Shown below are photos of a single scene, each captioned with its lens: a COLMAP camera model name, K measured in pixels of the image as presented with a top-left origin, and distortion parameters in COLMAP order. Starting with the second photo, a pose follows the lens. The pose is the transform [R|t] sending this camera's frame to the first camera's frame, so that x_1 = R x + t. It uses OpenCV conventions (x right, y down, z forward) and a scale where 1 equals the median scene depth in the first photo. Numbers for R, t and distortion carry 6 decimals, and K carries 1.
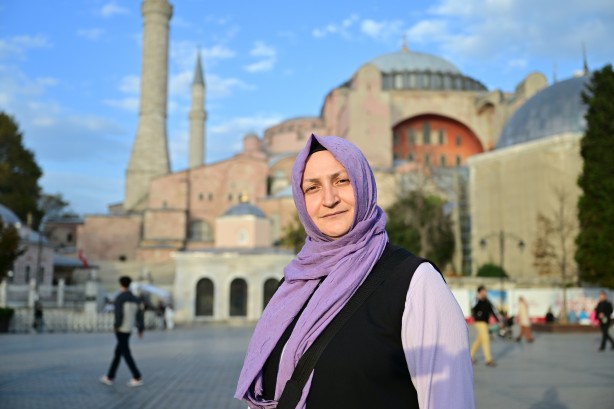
lens RADIAL K [[659.8, 0, 307.0], [0, 659.8, 204.5], [0, 0, 1]] dist [0.019563, 0.004291]
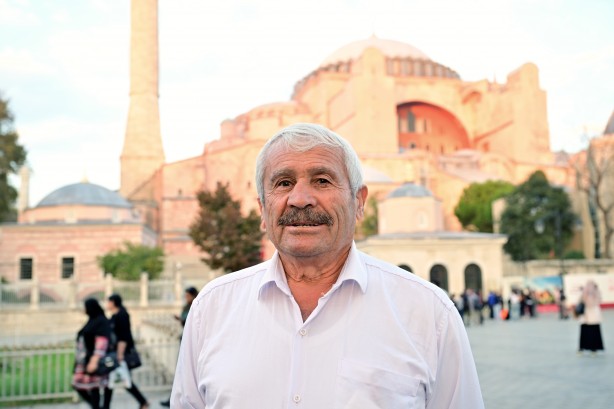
lens RADIAL K [[671.8, 0, 307.0], [0, 671.8, 204.5], [0, 0, 1]] dist [-0.003229, 0.003512]
pose [[0.981965, -0.007789, 0.188900, -0.189521], [0.006450, 0.999950, 0.007703, 0.008795], [-0.188950, -0.006346, 0.981966, 0.054338]]
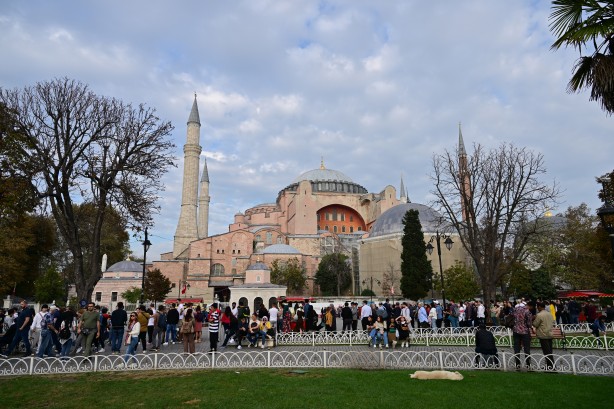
lens RADIAL K [[418.3, 0, 307.0], [0, 418.3, 204.5], [0, 0, 1]] dist [0.000862, 0.000088]
pose [[0.992500, 0.013479, 0.121500, -0.048955], [-0.002126, 0.995656, -0.093084, -0.030297], [-0.122227, 0.092128, 0.988217, -0.192831]]
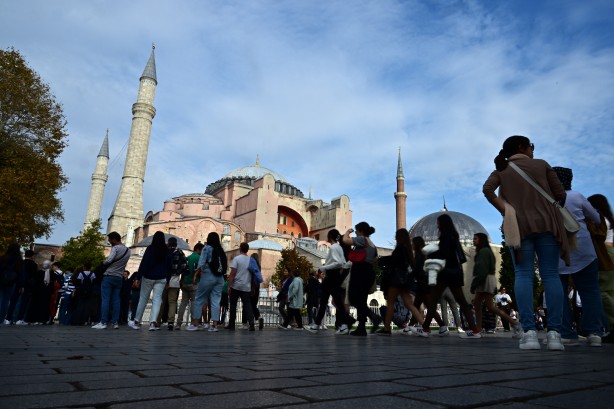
lens RADIAL K [[405.1, 0, 307.0], [0, 405.1, 204.5], [0, 0, 1]] dist [0.012569, -0.039461]
pose [[0.853825, 0.162683, 0.494486, -0.339269], [-0.099674, 0.983429, -0.151436, 0.016963], [-0.510928, 0.080012, 0.855892, 0.046953]]
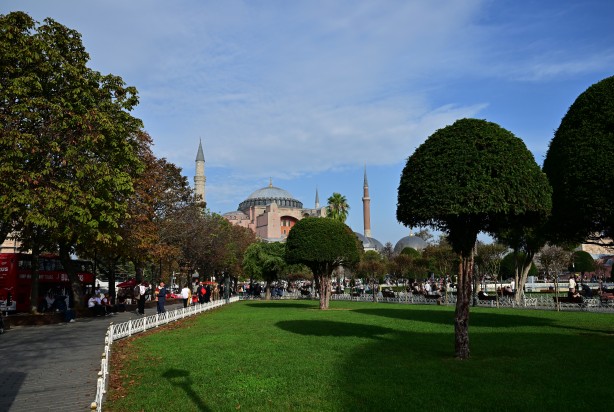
lens RADIAL K [[442.1, 0, 316.1], [0, 442.1, 205.6], [0, 0, 1]] dist [0.042370, 0.000211]
pose [[0.904217, 0.041224, 0.425079, -0.580662], [-0.030559, 0.999024, -0.031879, -0.143383], [-0.425978, 0.015836, 0.904595, -0.873116]]
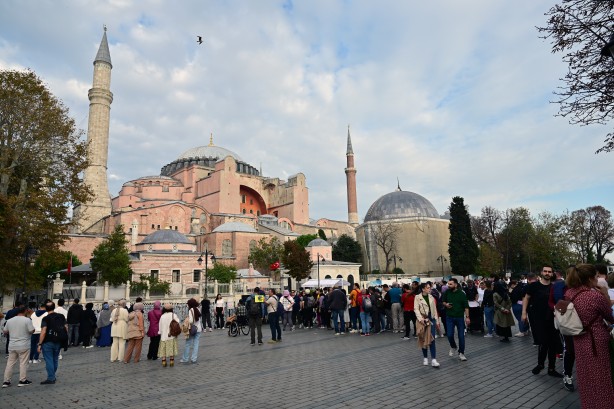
lens RADIAL K [[405.1, 0, 307.0], [0, 405.1, 204.5], [0, 0, 1]] dist [0.012569, -0.039461]
pose [[0.776392, 0.089930, 0.623801, -0.421351], [-0.047293, 0.995290, -0.084623, 0.000338], [-0.628473, 0.036199, 0.776989, 0.023019]]
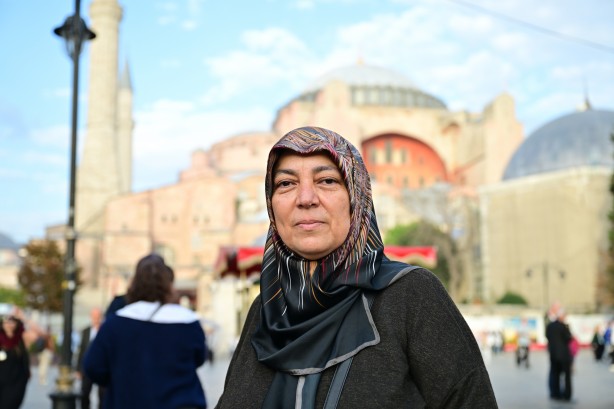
lens RADIAL K [[749.7, 0, 307.0], [0, 749.7, 204.5], [0, 0, 1]] dist [0.025131, 0.037644]
pose [[0.991131, 0.012164, 0.132329, -0.089353], [-0.009029, 0.999665, -0.024266, -0.007224], [-0.132579, 0.022856, 0.990909, -0.055134]]
